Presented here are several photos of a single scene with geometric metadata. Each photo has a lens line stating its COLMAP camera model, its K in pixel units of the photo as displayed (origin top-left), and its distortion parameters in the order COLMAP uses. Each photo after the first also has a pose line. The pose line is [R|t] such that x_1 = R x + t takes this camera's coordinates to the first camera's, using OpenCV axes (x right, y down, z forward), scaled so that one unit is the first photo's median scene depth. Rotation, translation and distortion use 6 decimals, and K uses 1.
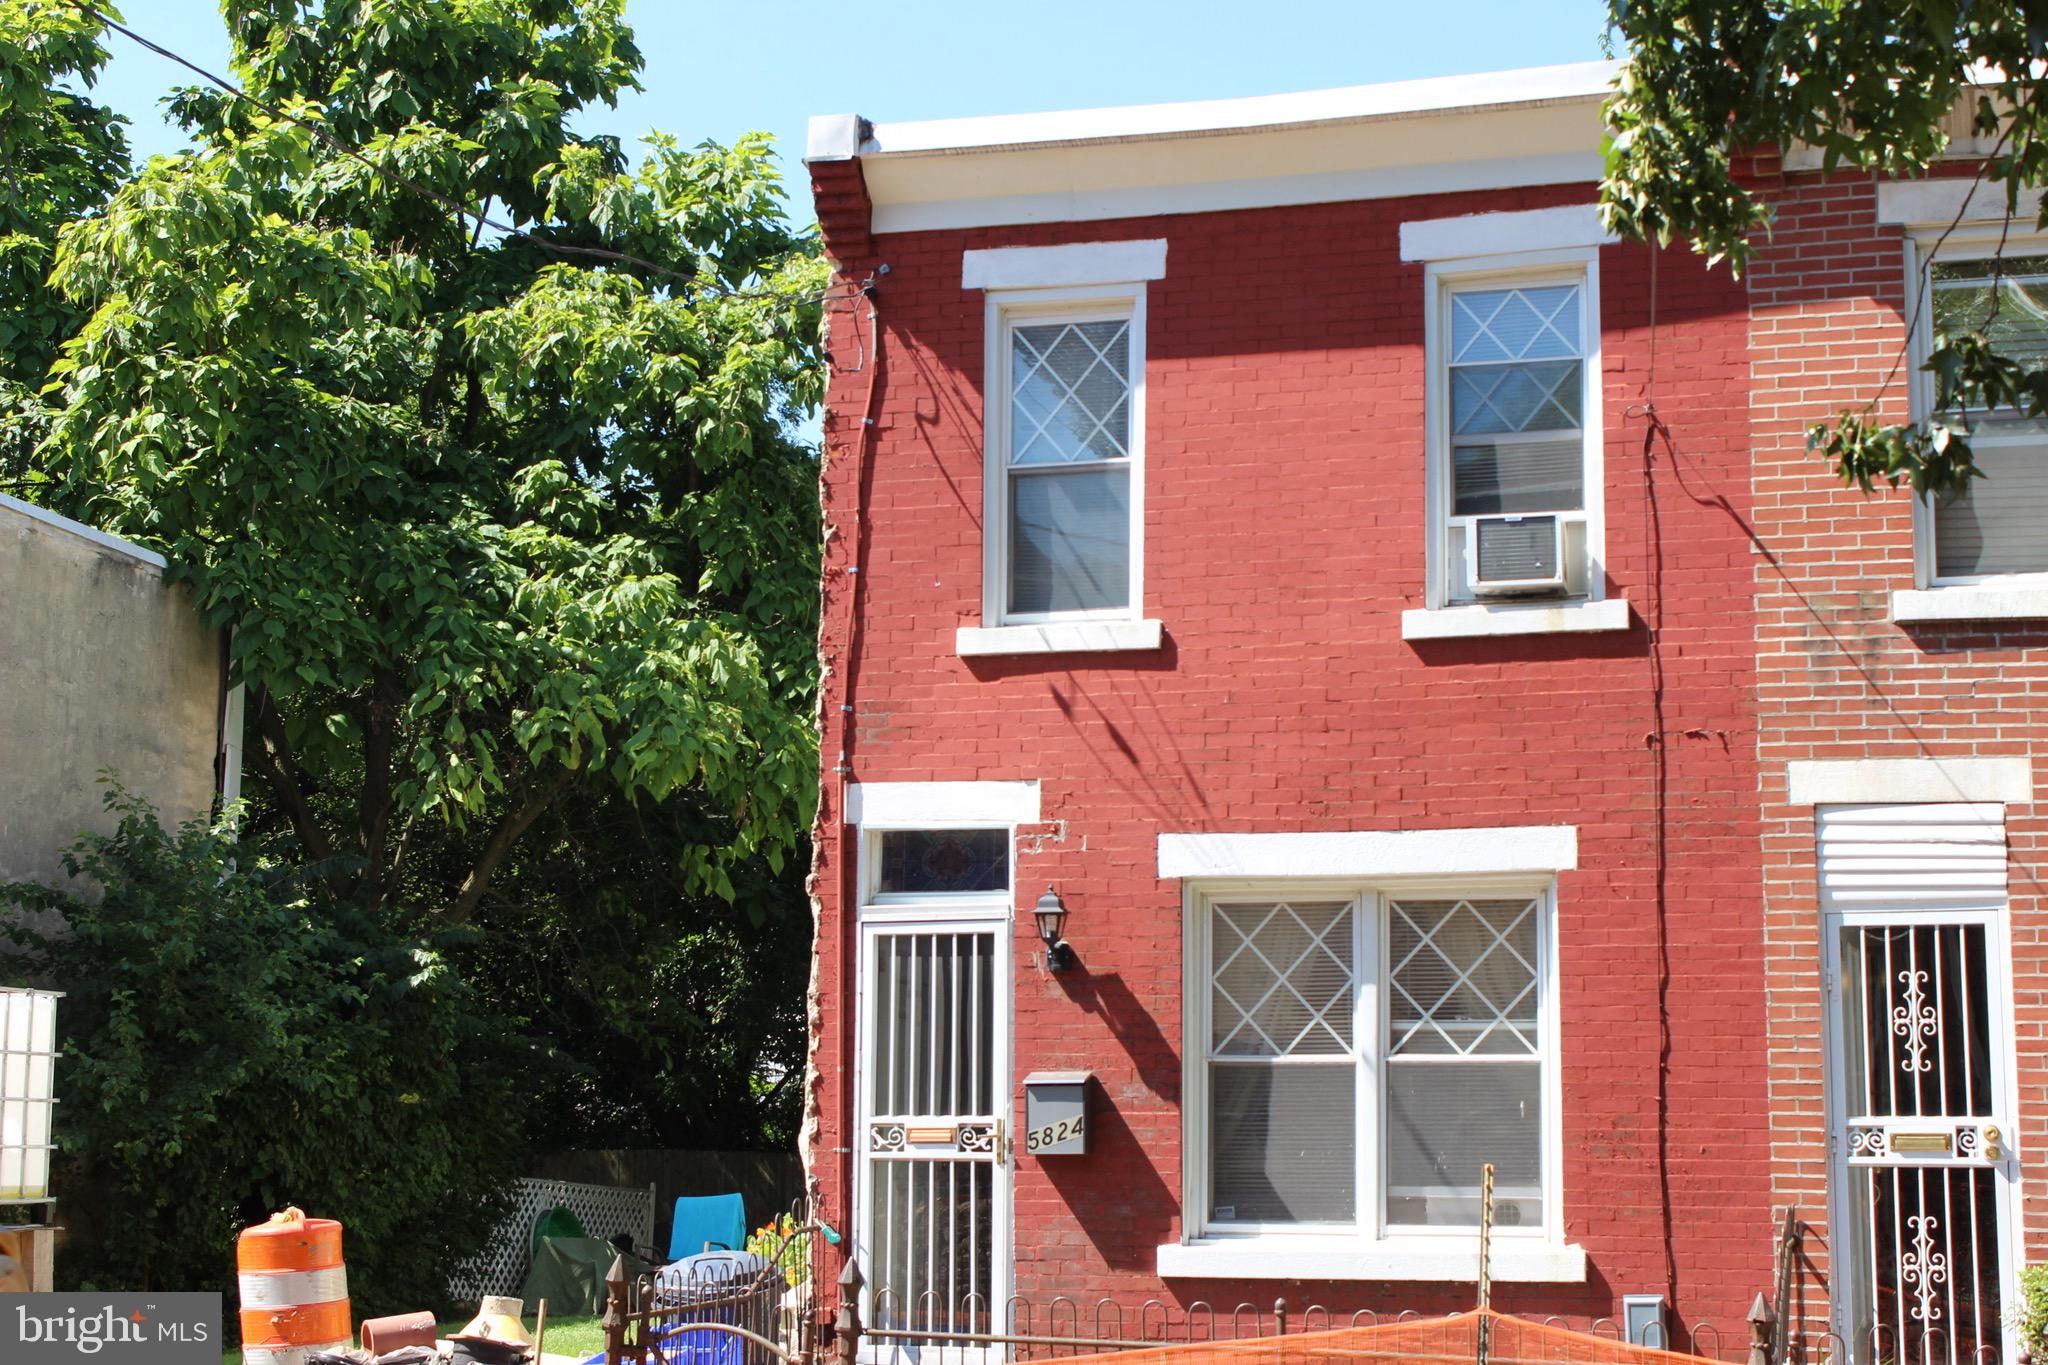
lens RADIAL K [[3073.2, 0, 1012.7], [0, 3073.2, 675.0], [0, 0, 1]] dist [-0.048724, 0.169866]
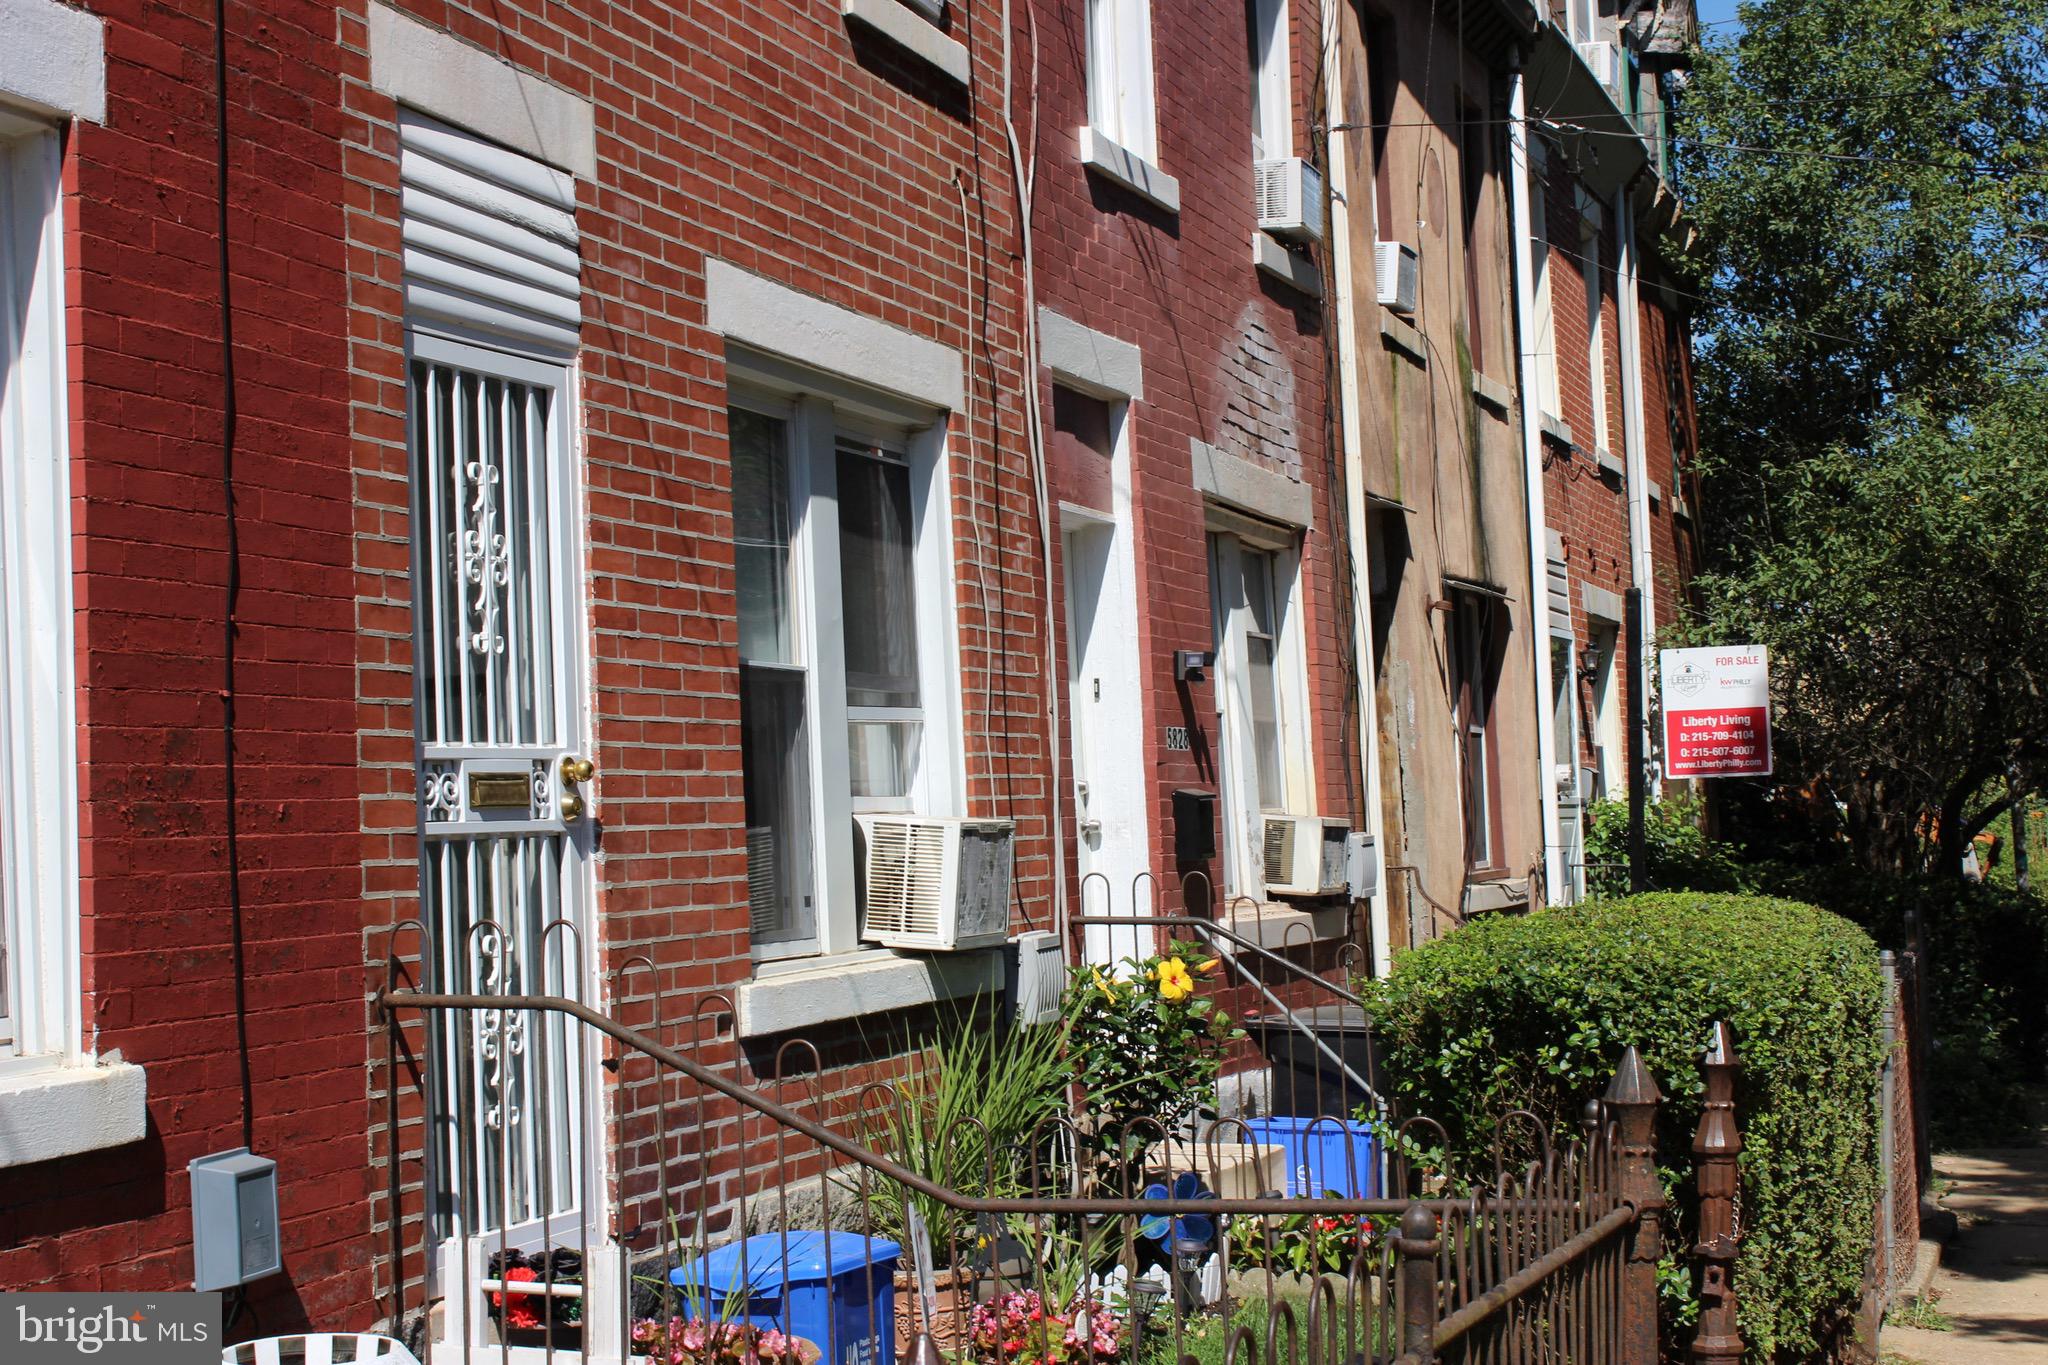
lens RADIAL K [[3073.2, 0, 1012.7], [0, 3073.2, 675.0], [0, 0, 1]] dist [-0.048724, 0.169866]
pose [[0.060284, 0.037404, 0.997480, -0.204770], [-0.116704, 0.992708, -0.030172, 0.131364], [-0.991335, -0.114591, 0.064210, 0.837168]]
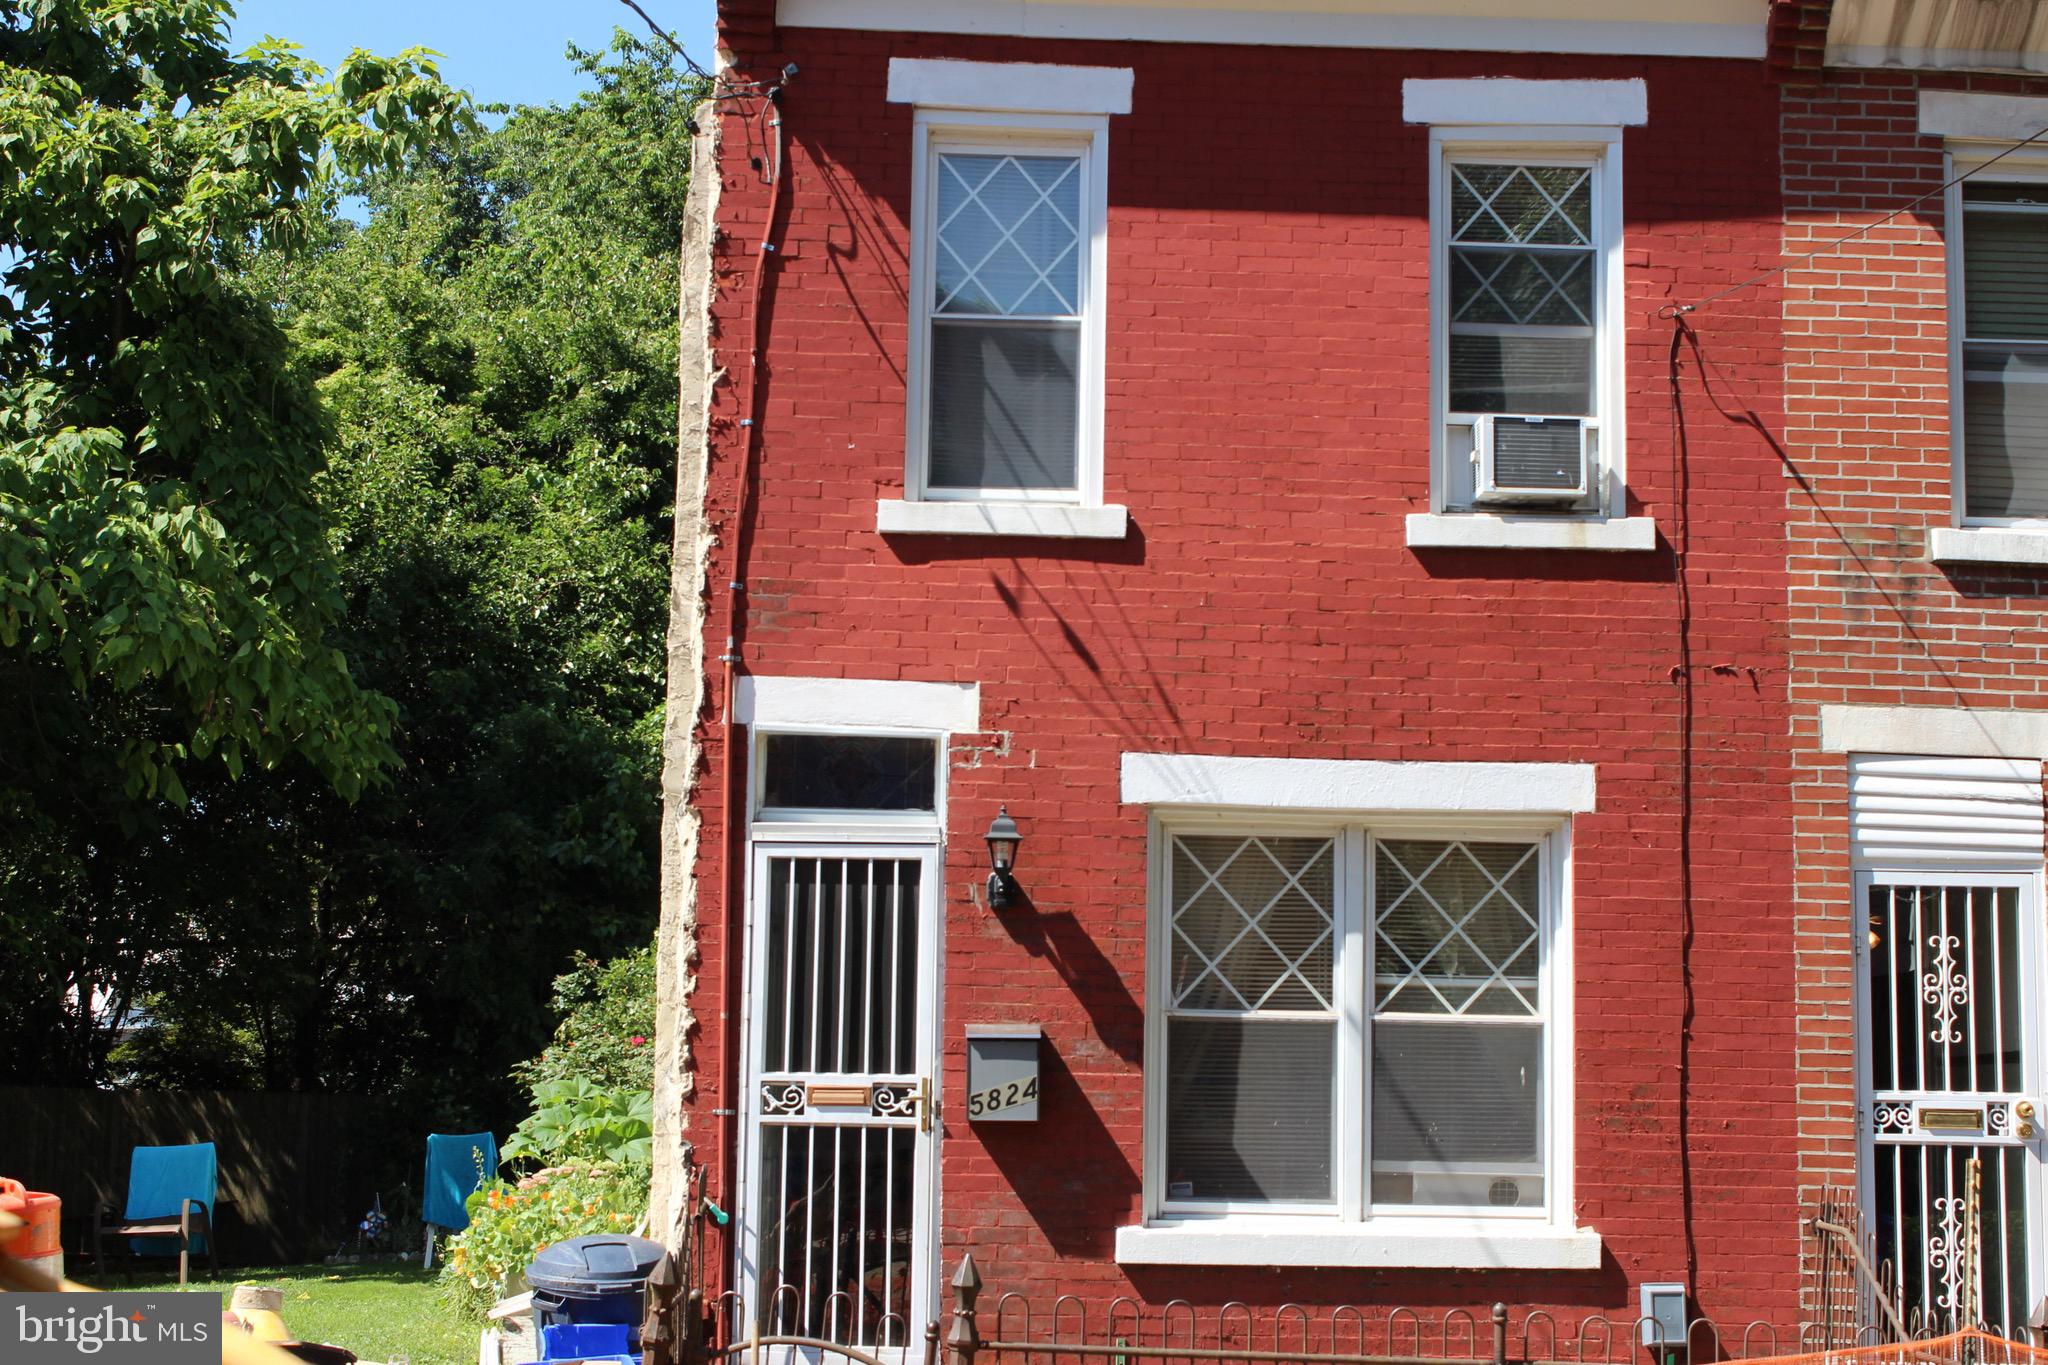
lens RADIAL K [[3073.2, 0, 1012.7], [0, 3073.2, 675.0], [0, 0, 1]] dist [-0.048724, 0.169866]
pose [[0.951228, 0.052609, 0.303968, -0.252595], [-0.059155, 0.998172, 0.012363, 0.021693], [-0.302762, -0.029741, 0.952602, 0.190604]]
